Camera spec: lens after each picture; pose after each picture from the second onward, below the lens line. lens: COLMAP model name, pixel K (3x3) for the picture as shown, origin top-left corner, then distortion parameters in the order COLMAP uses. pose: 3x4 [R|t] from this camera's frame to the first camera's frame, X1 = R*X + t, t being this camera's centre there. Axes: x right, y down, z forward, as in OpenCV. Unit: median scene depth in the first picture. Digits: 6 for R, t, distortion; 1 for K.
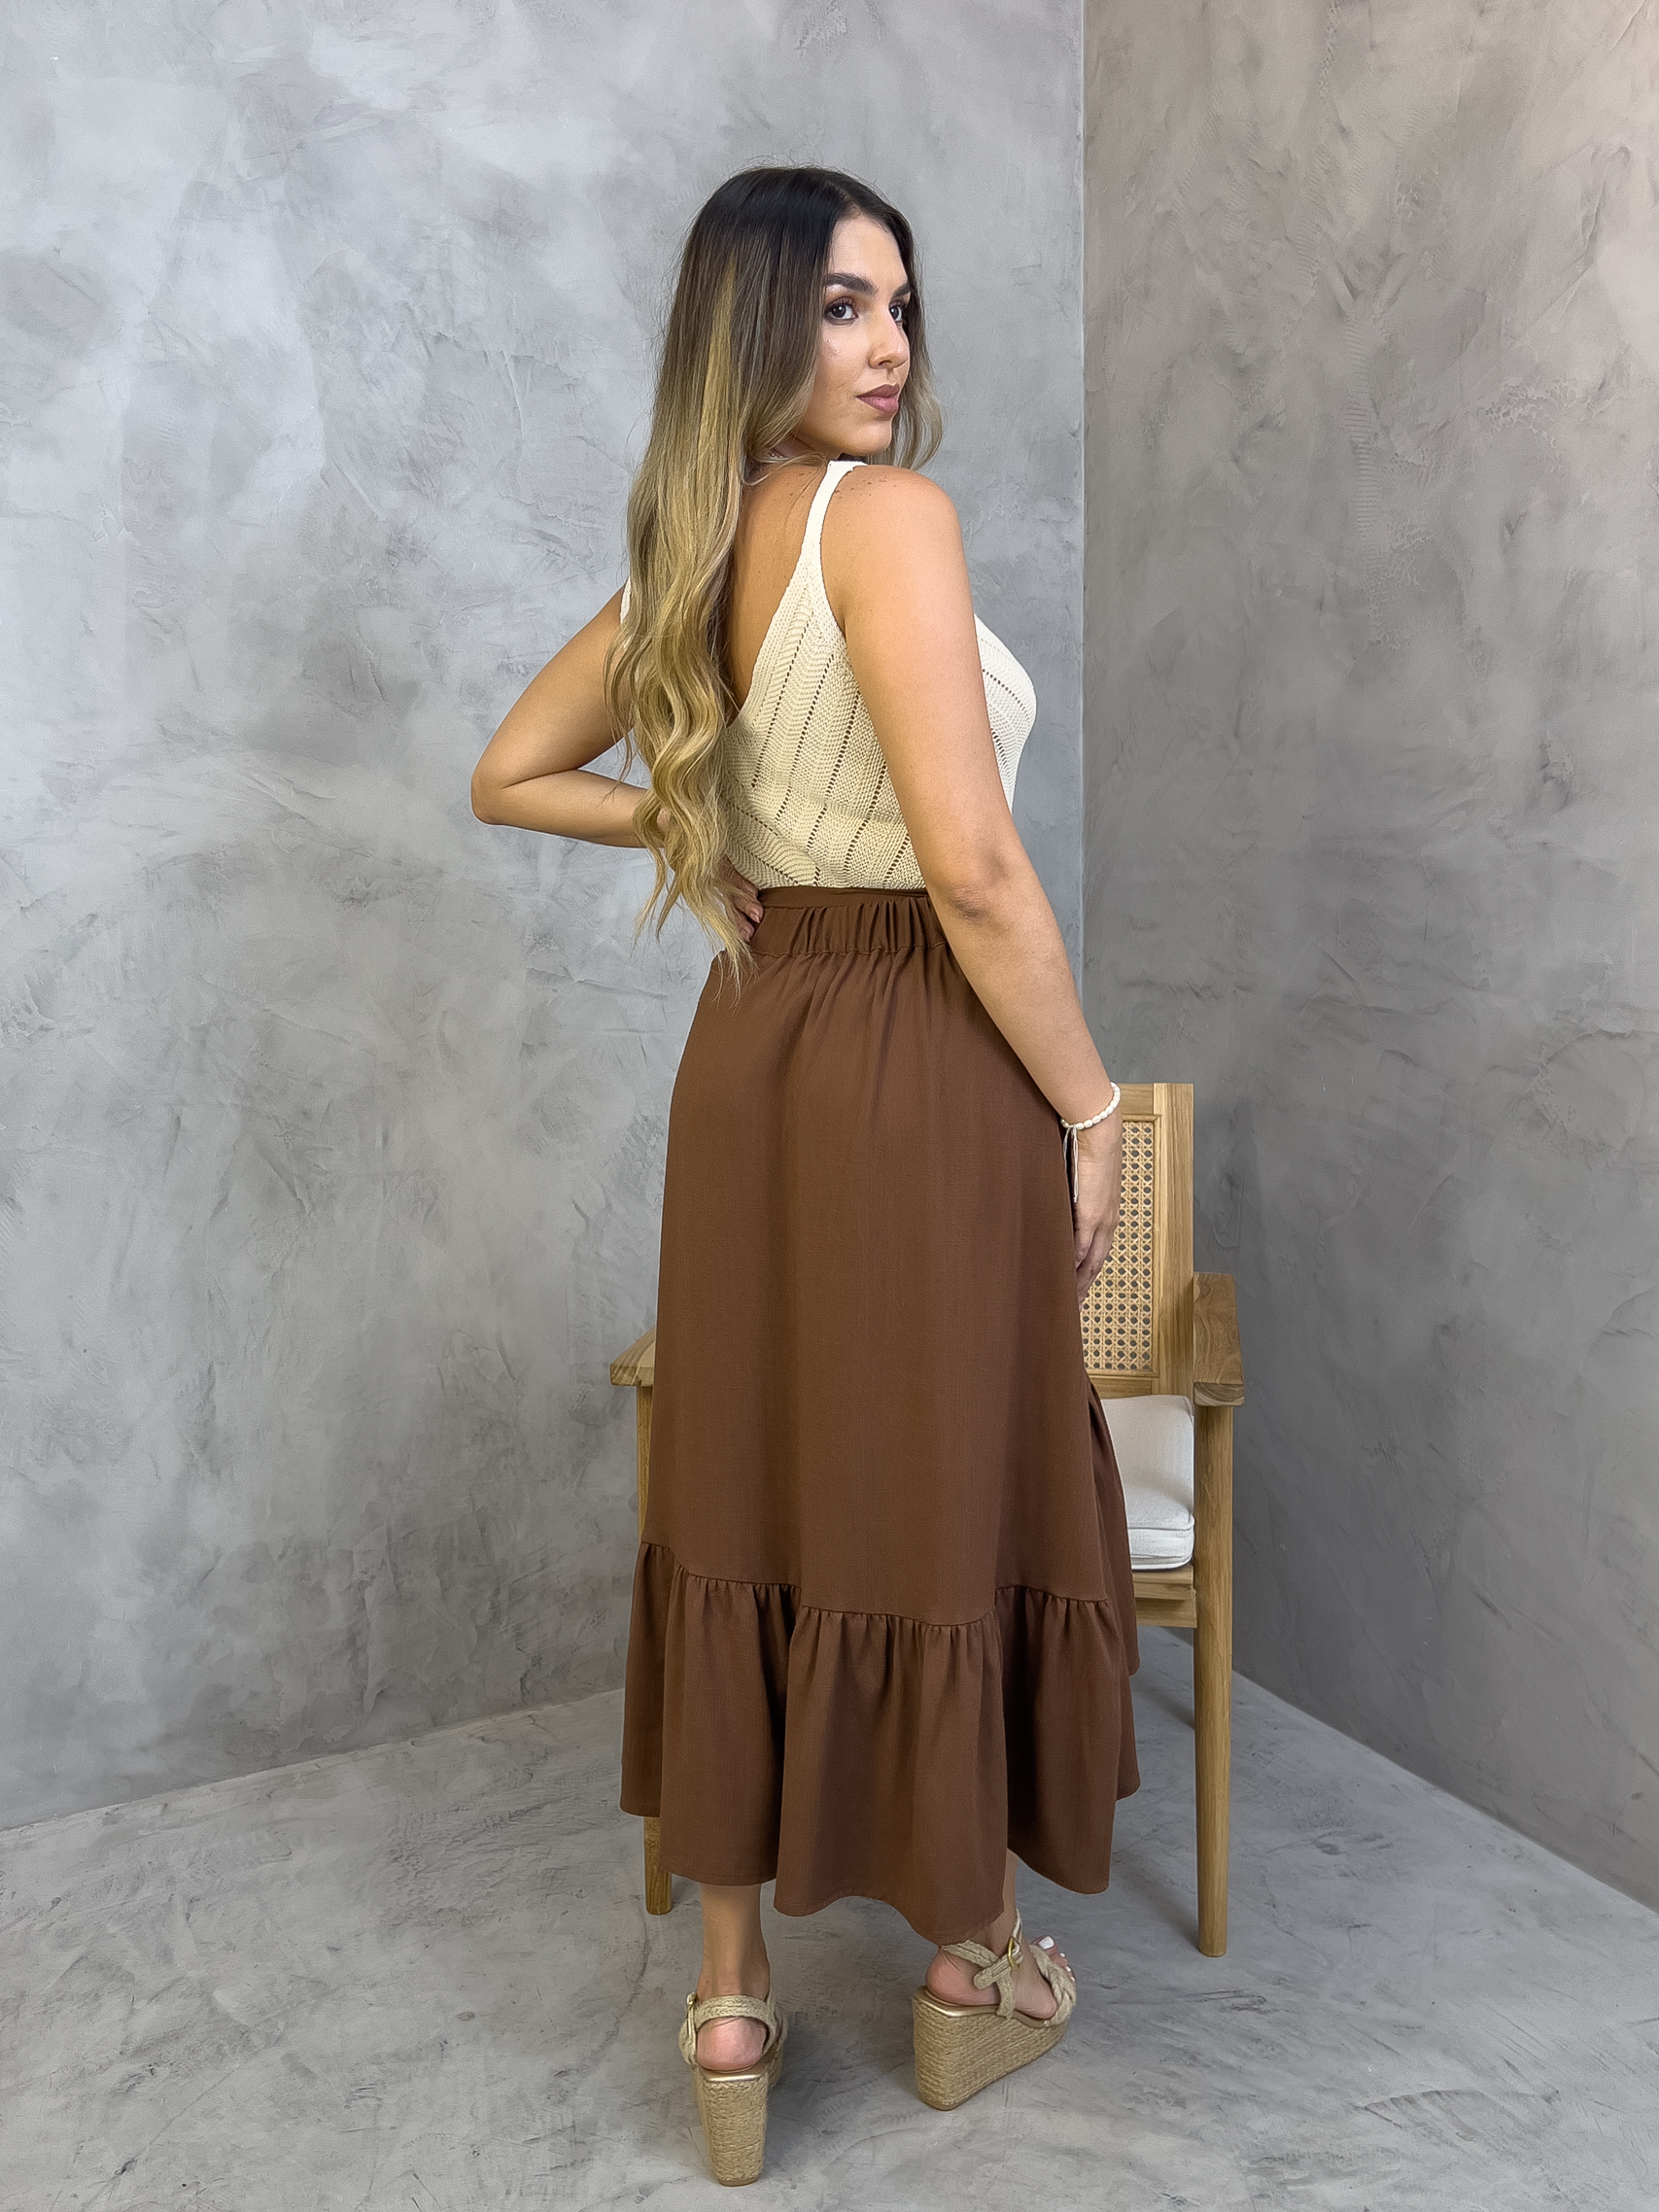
lens RADIAL K [[2102.2, 0, 813.6], [0, 2102.2, 1118.4], [0, 0, 1]] dist [0.017127, 0.000000]
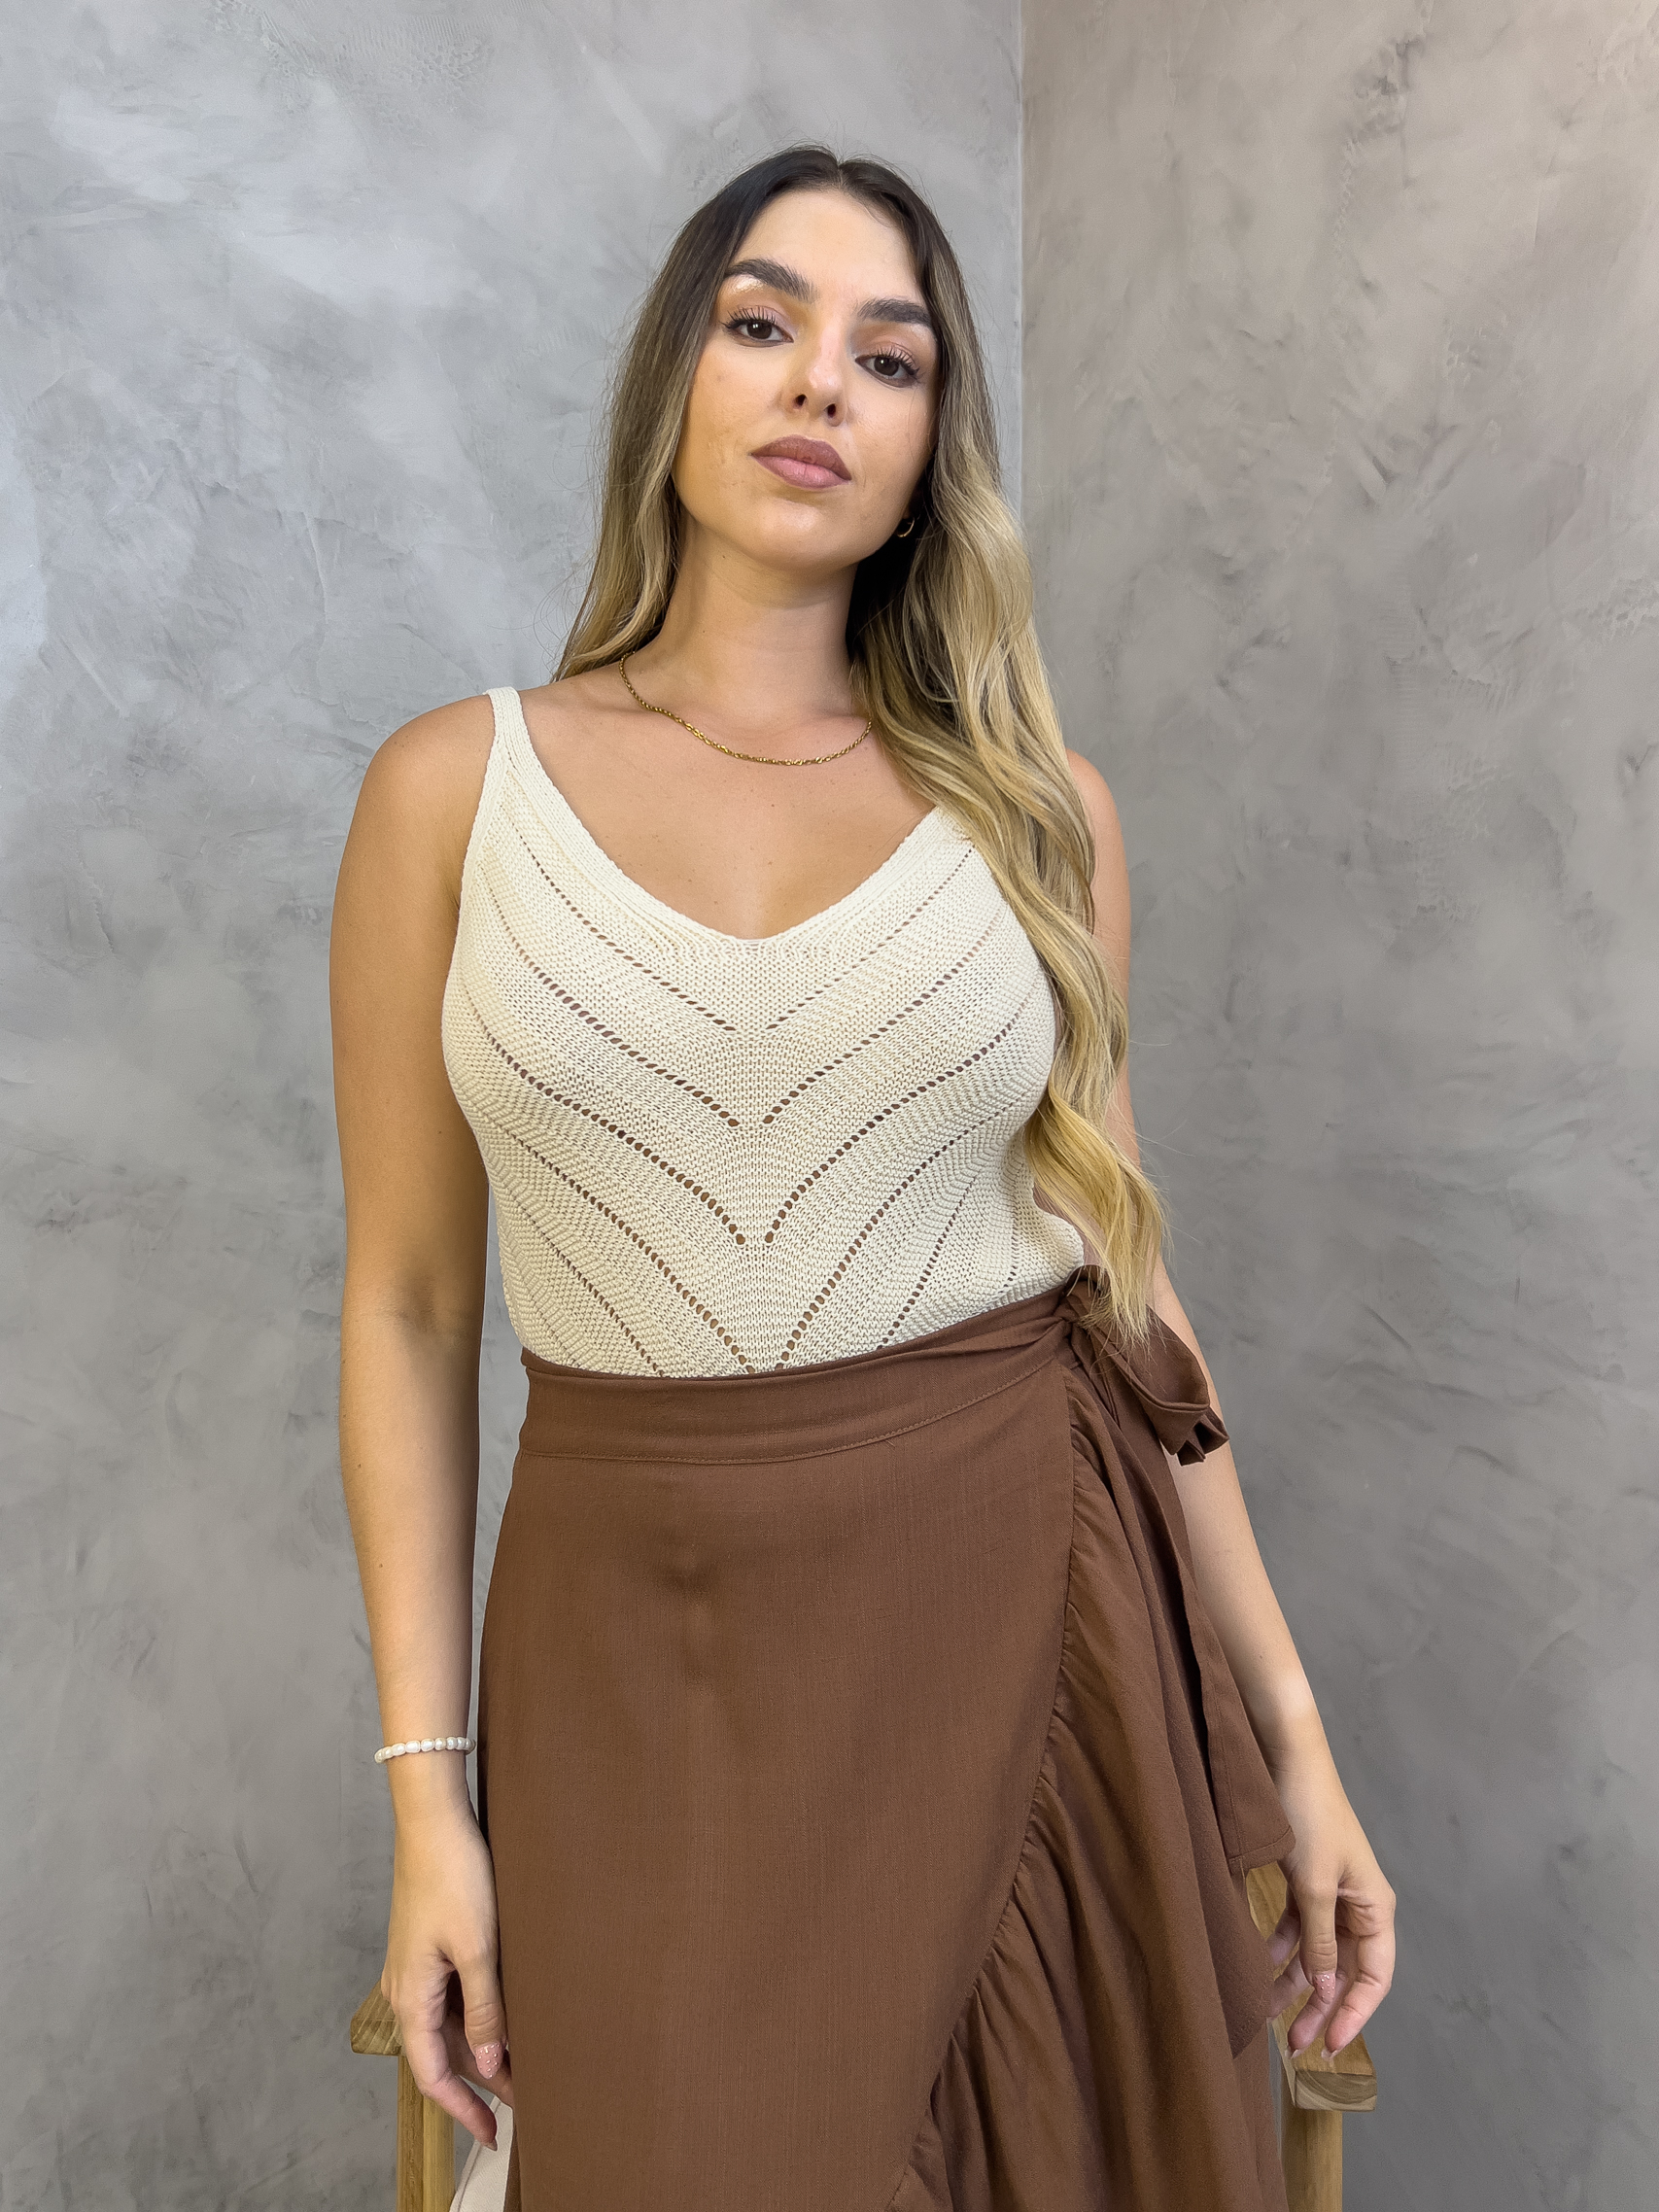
lens RADIAL K [[2102.2, 0, 827.1], [0, 2102.2, 1101.8], [0, 0, 1]] dist [0.017127, 0.000000]
pose [[0.997778, 0.018229, 0.064078, -0.001056], [-0.010164, 0.992230, -0.124003, -0.056747], [-0.065840, 0.123076, 0.990211, 0.255745]]
